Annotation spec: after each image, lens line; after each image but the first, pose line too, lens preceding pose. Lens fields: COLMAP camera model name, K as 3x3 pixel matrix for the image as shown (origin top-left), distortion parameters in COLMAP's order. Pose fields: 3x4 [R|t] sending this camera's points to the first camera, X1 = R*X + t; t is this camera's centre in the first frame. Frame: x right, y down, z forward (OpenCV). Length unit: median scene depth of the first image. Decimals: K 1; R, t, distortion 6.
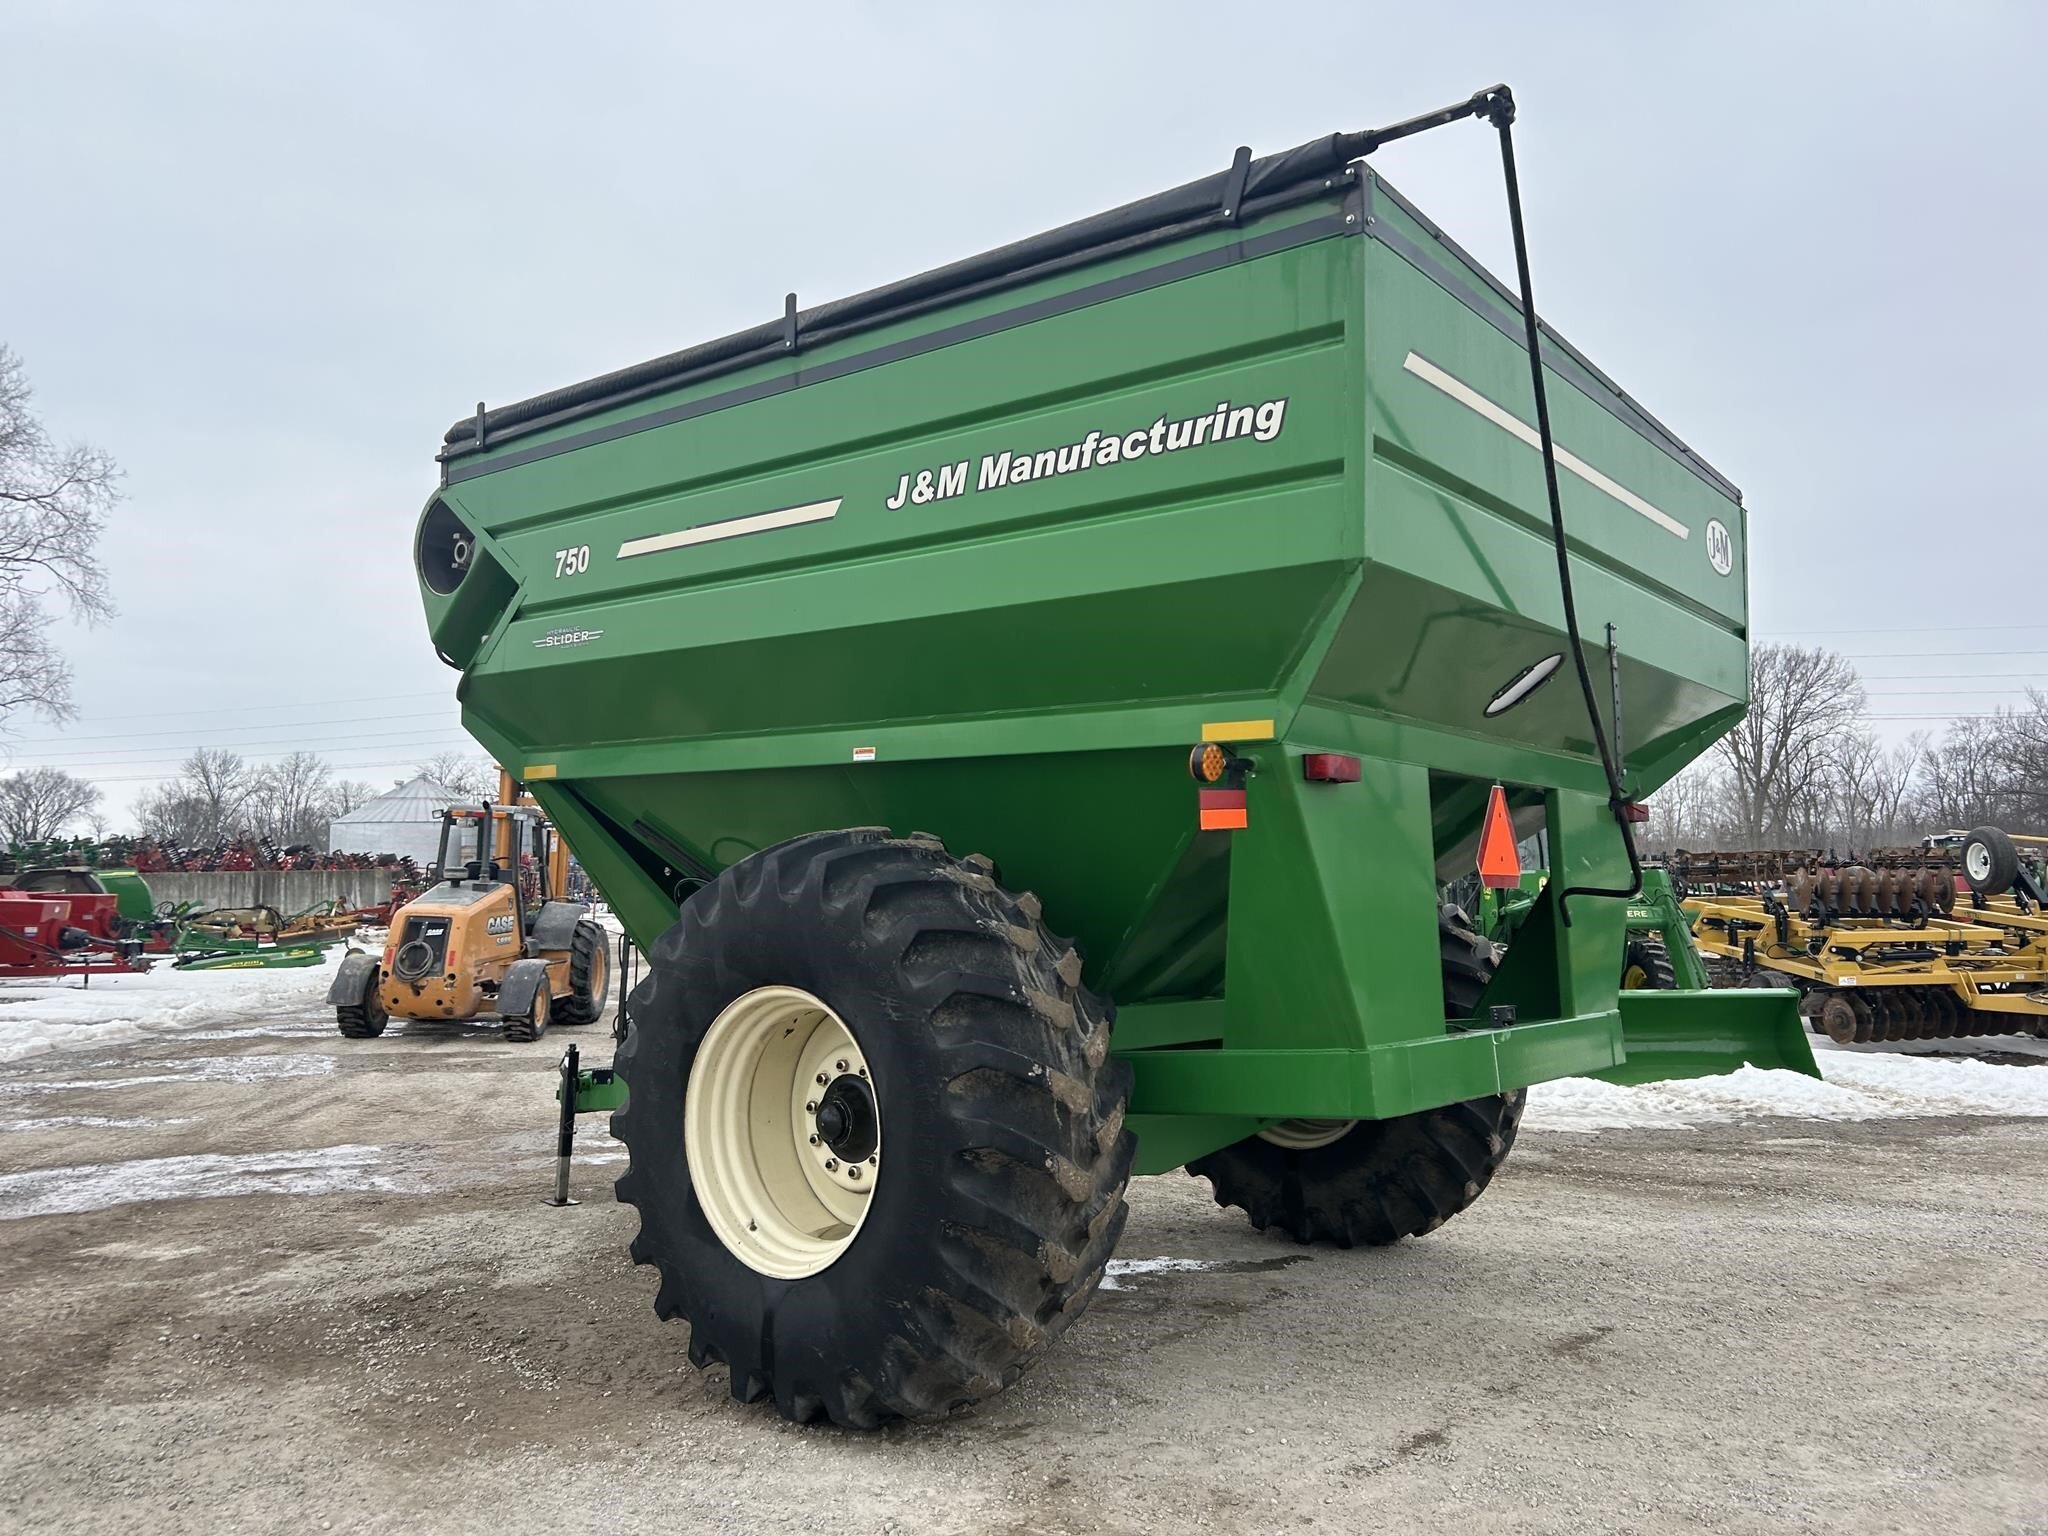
lens RADIAL K [[1546.6, 0, 1011.2], [0, 1546.6, 745.3], [0, 0, 1]] dist [0.093263, -0.159071]
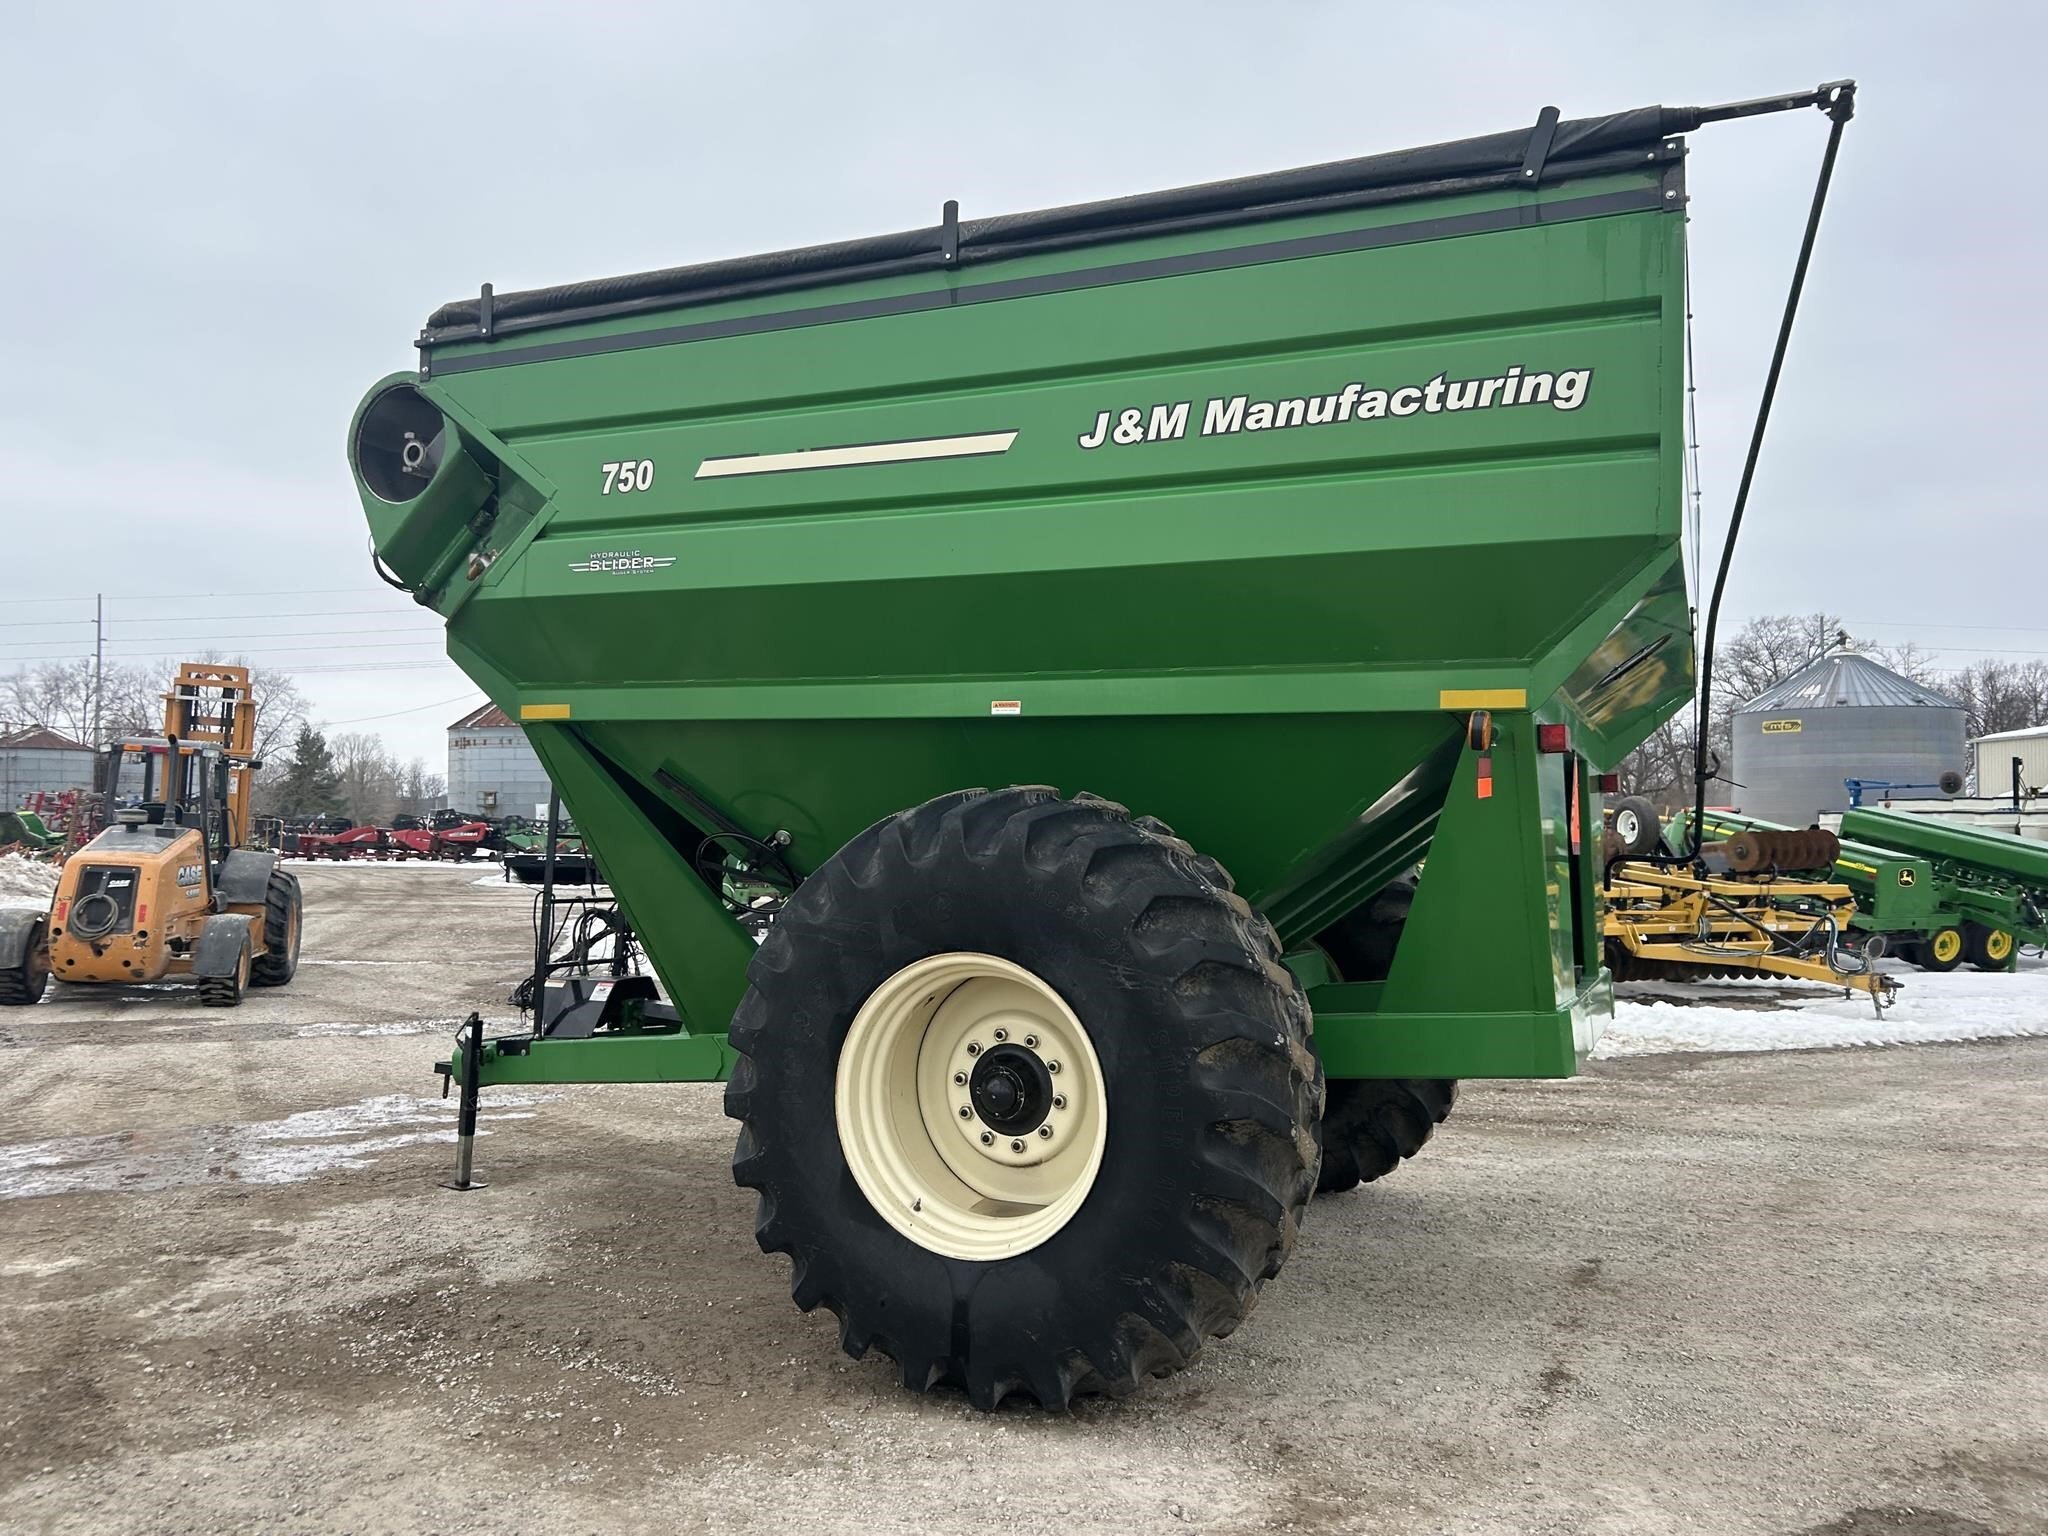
lens RADIAL K [[1557.7, 0, 1021.6], [0, 1557.7, 771.6], [0, 0, 1]] dist [0.059027, -0.094213]
pose [[0.966025, 0.022796, 0.257441, -0.378668], [-0.035255, 0.998414, 0.043882, 0.003557], [-0.256033, -0.051467, 0.965297, 0.095569]]
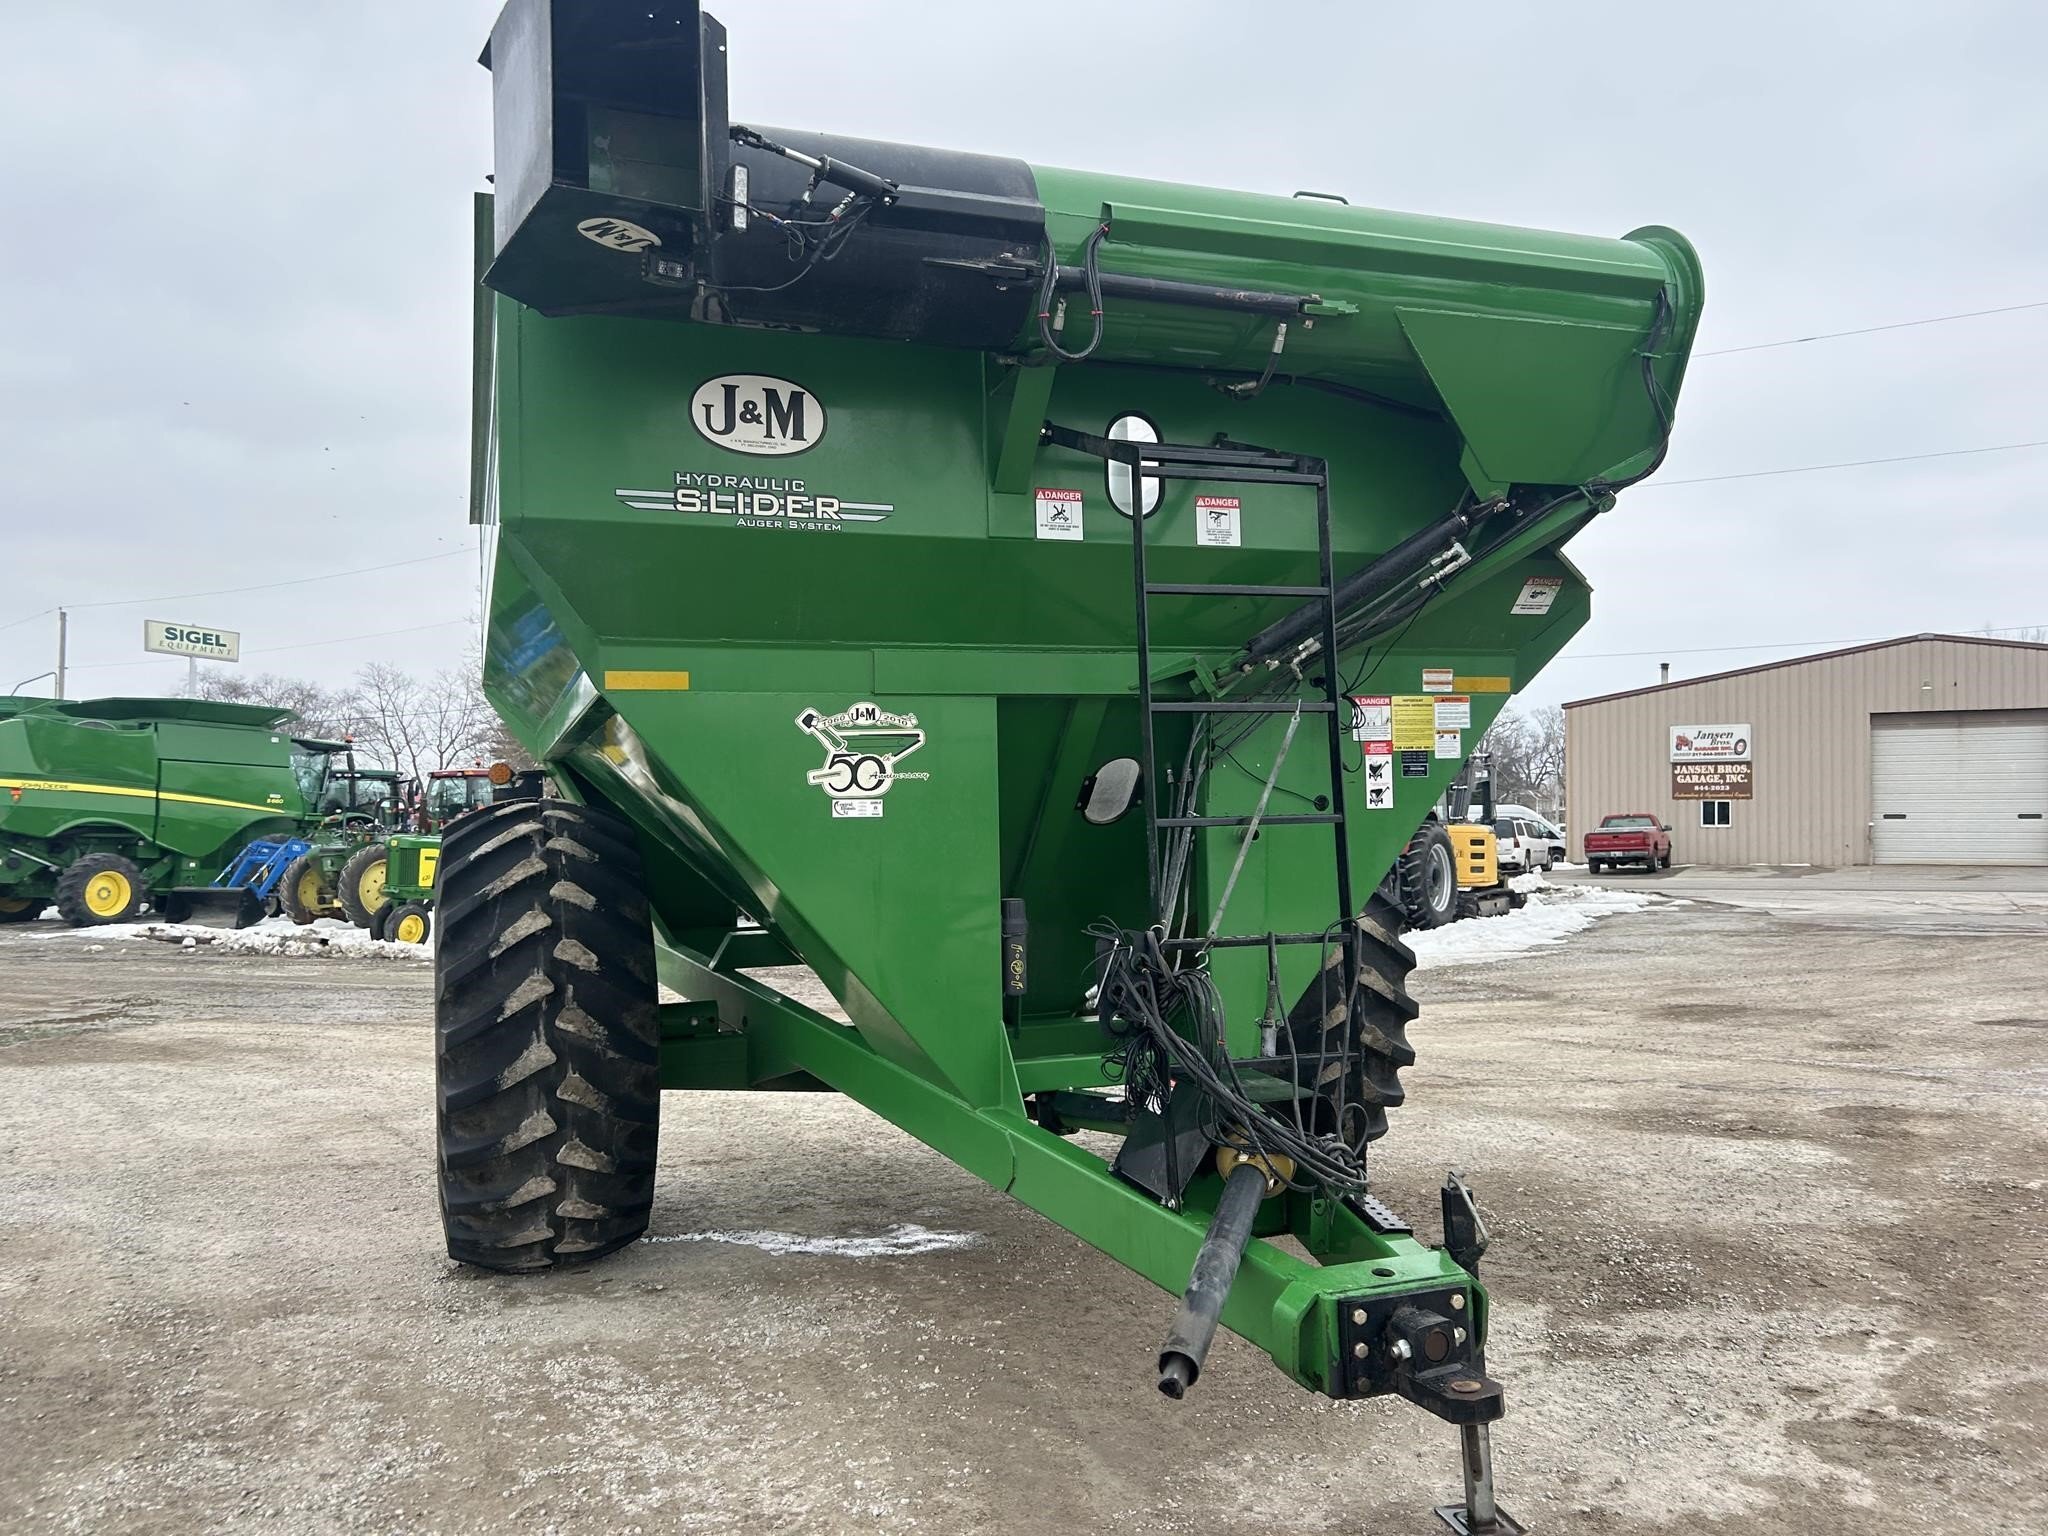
lens RADIAL K [[1543.3, 0, 1022.0], [0, 1543.3, 775.1], [0, 0, 1]] dist [0.046407, -0.054624]
pose [[-0.859967, 0.031845, 0.509355, -0.720426], [-0.029163, 0.993354, -0.111343, 0.234735], [-0.509515, -0.110605, -0.853323, 2.597241]]
